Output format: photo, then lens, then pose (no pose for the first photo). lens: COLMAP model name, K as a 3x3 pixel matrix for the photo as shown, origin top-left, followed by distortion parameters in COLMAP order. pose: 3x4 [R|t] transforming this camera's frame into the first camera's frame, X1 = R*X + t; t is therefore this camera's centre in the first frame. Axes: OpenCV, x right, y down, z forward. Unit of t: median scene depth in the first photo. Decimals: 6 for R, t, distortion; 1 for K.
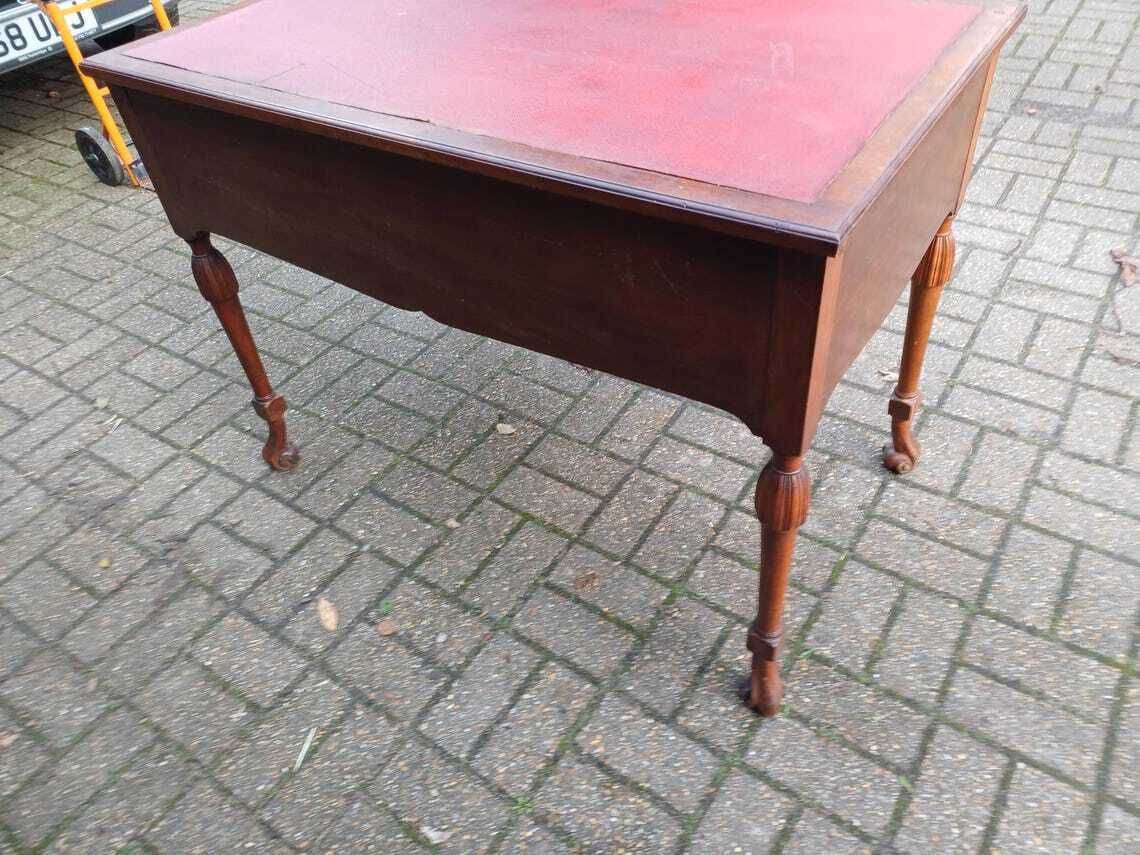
lens RADIAL K [[846.4, 0, 594.3], [0, 846.4, 400.8], [0, 0, 1]] dist [0.065456, -0.057449]
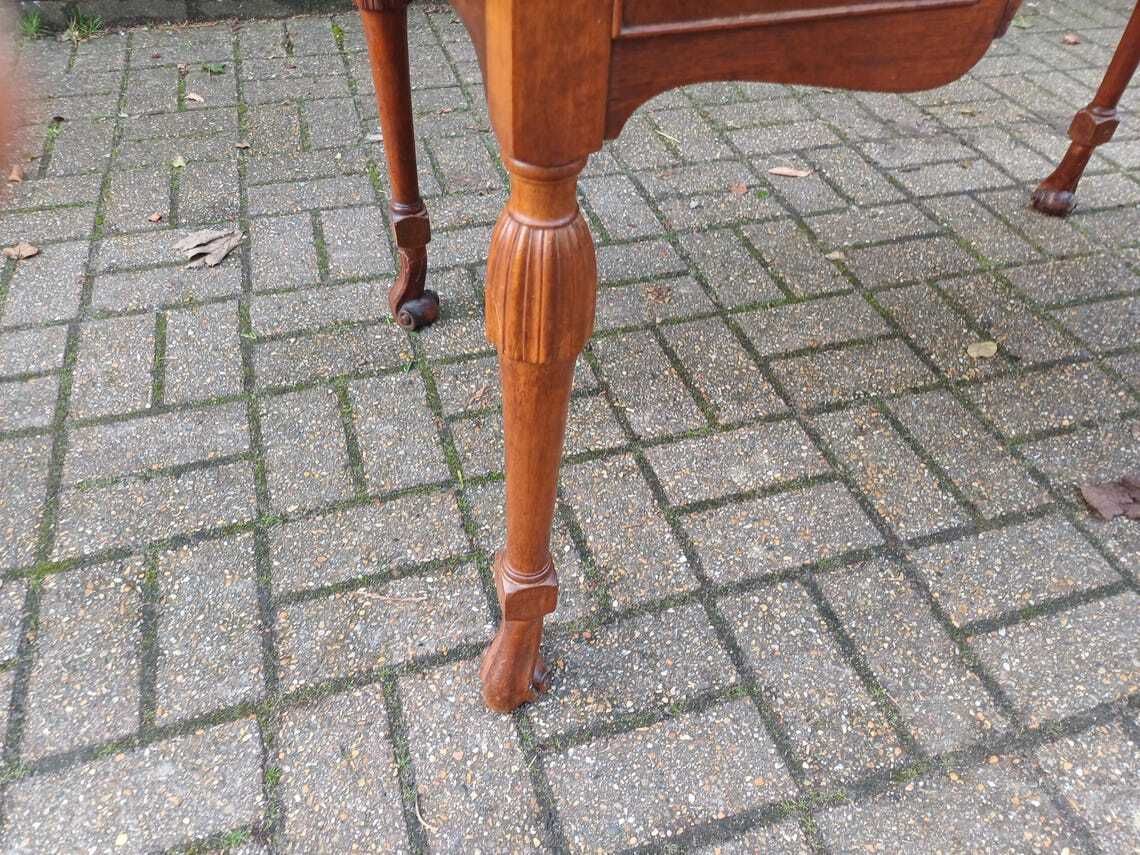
lens RADIAL K [[847.1, 0, 558.9], [0, 847.1, 432.7], [0, 0, 1]] dist [0.077147, -0.075719]
pose [[-0.635269, 0.587682, -0.501063, 0.542388], [-0.489876, 0.194935, 0.849719, -0.413051], [0.597039, 0.785258, 0.164055, 0.894239]]
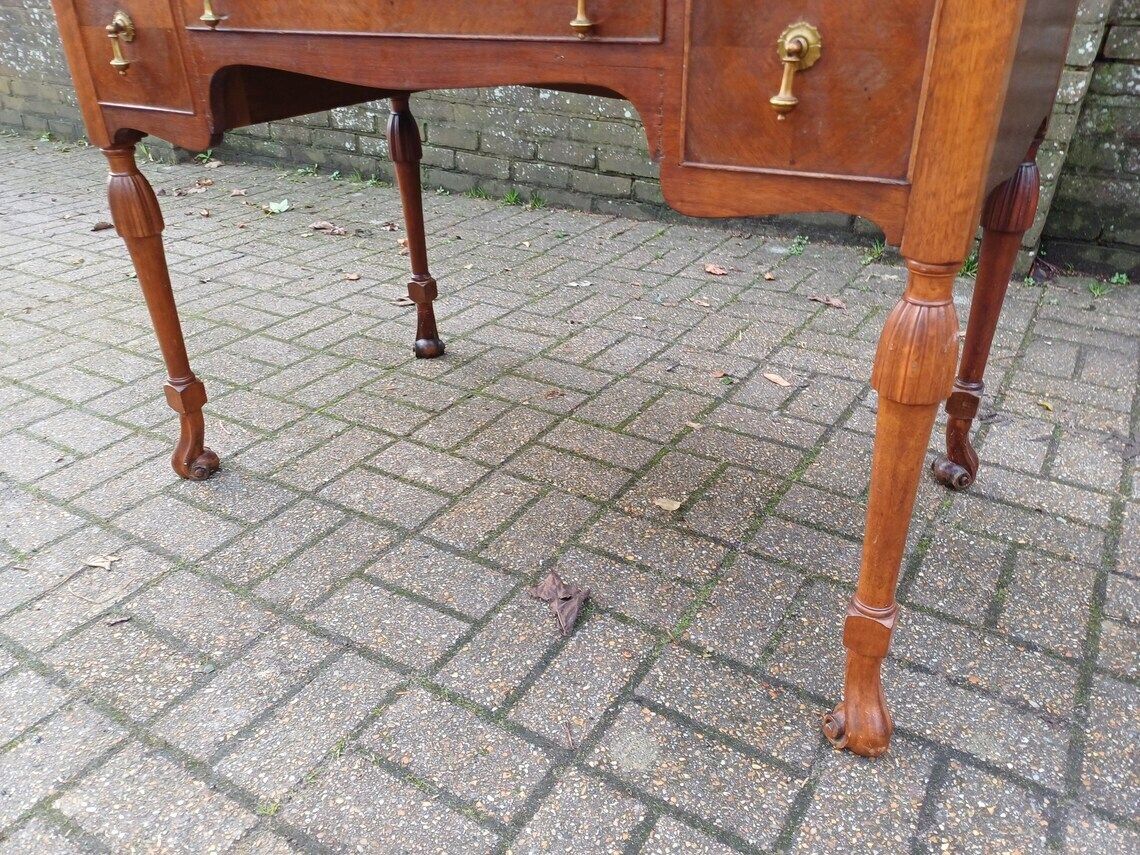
lens RADIAL K [[846.4, 0, 569.1], [0, 846.4, 436.0], [0, 0, 1]] dist [0.065456, -0.057449]
pose [[-0.994262, 0.103411, 0.027381, -0.053869], [0.060476, 0.332229, 0.941258, -0.810183], [0.088240, 0.937513, -0.336577, 1.405650]]
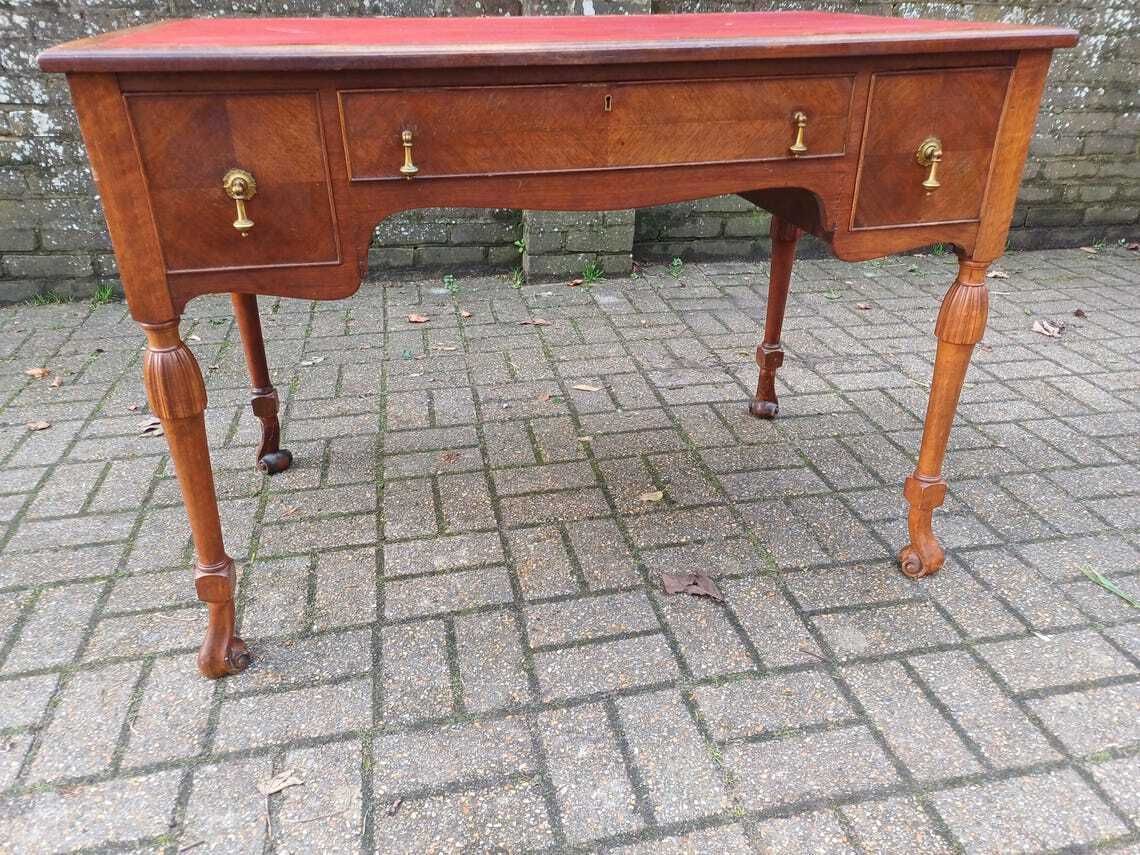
lens RADIAL K [[846.4, 0, 568.7], [0, 846.4, 435.2], [0, 0, 1]] dist [0.065456, -0.057449]
pose [[-0.702377, 0.406328, -0.584435, 0.547018], [-0.420958, 0.424971, 0.801370, -0.810994], [0.573987, 0.808887, -0.127443, 1.200103]]
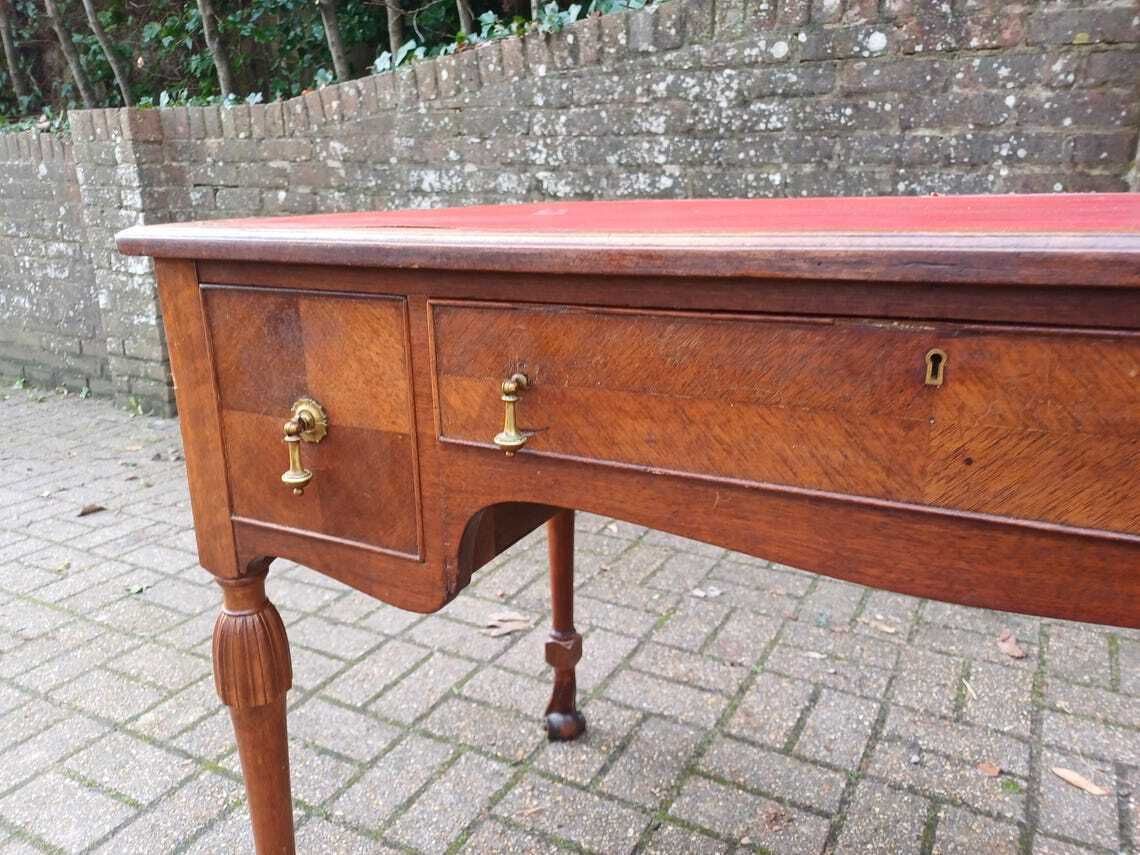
lens RADIAL K [[846.4, 0, 554.8], [0, 846.4, 427.2], [0, 0, 1]] dist [0.065456, -0.057449]
pose [[-0.991738, 0.118986, -0.047927, 0.184073], [0.024298, 0.541108, 0.840602, -0.633789], [0.125954, 0.832493, -0.539529, 1.078761]]
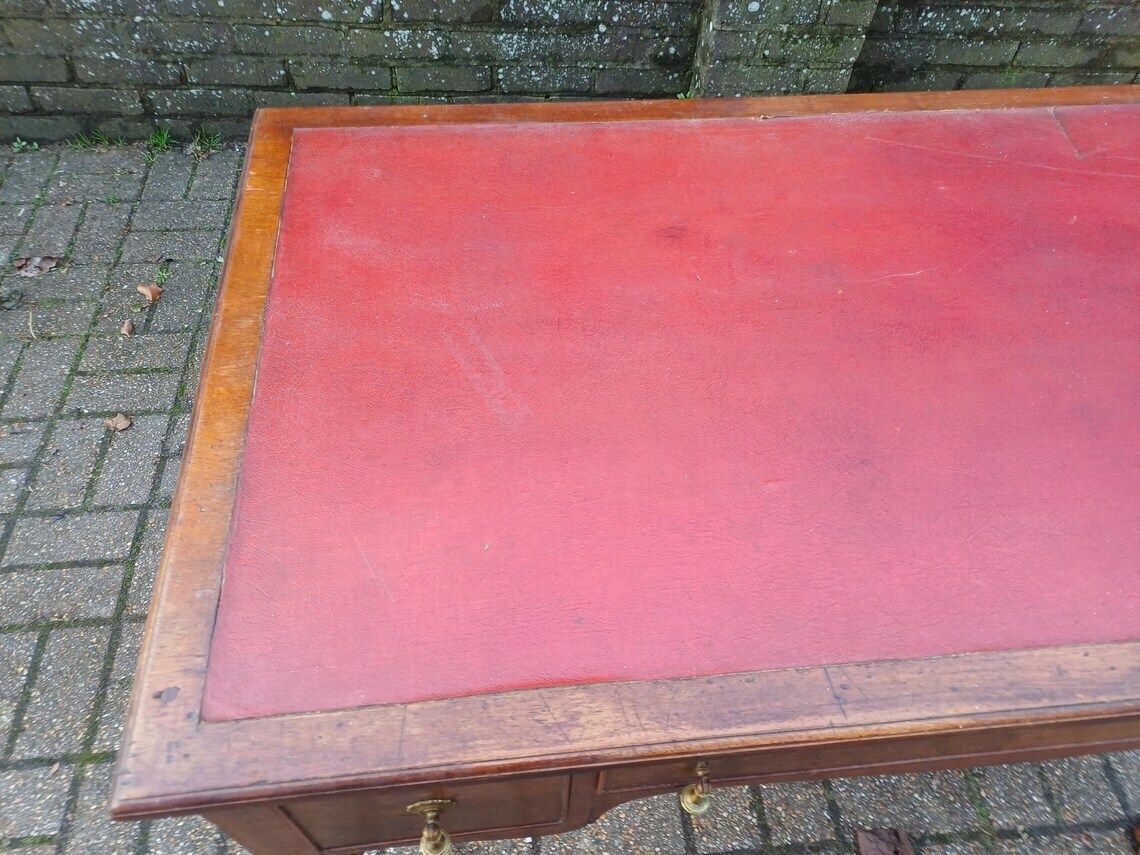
lens RADIAL K [[846.4, 0, 581.7], [0, 846.4, 430.9], [0, 0, 1]] dist [0.065456, -0.057449]
pose [[-0.775405, 0.533683, -0.337534, 0.268783], [-0.397651, 0.002545, 0.917533, -0.685876], [0.490531, 0.845681, 0.210246, 0.648550]]
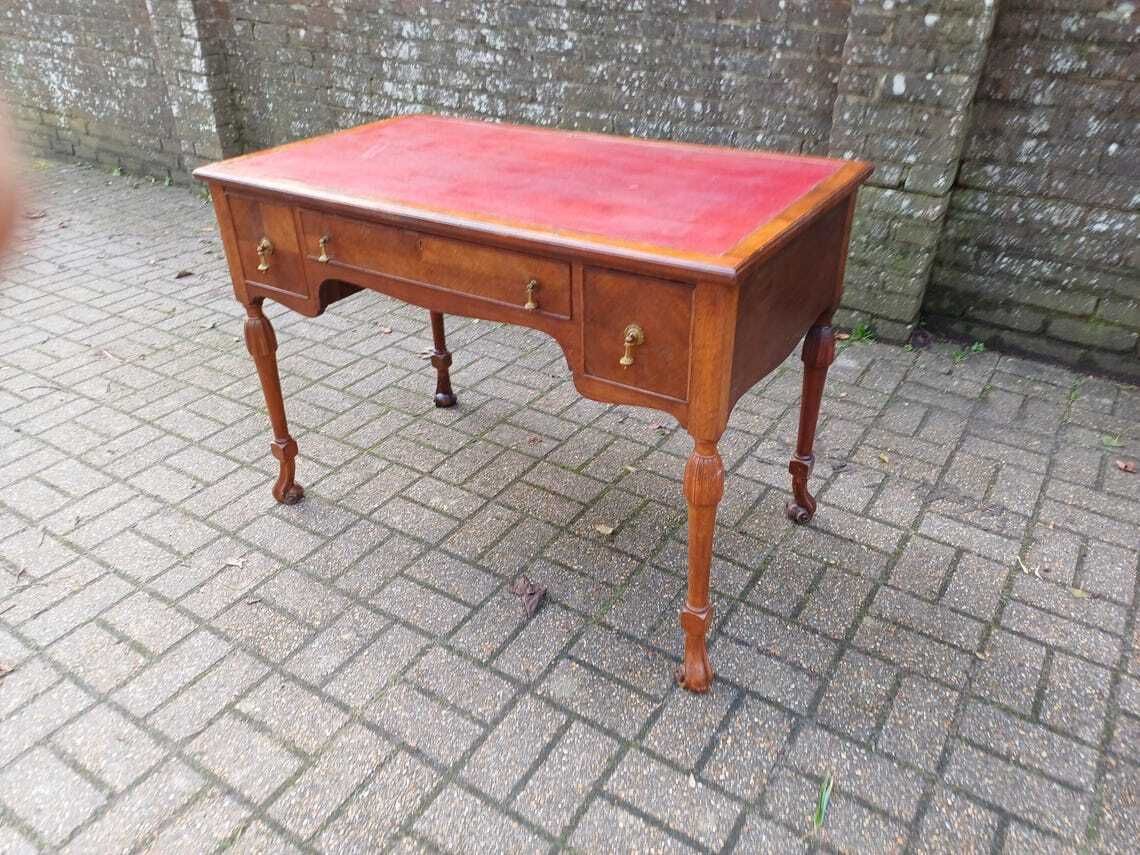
lens RADIAL K [[846.4, 0, 551.9], [0, 846.4, 416.8], [0, 0, 1]] dist [0.065456, -0.057449]
pose [[-0.994565, 0.086189, 0.058411, -0.134467], [0.083213, 0.320826, 0.943476, -1.251260], [0.062577, 0.943209, -0.326254, 1.443213]]
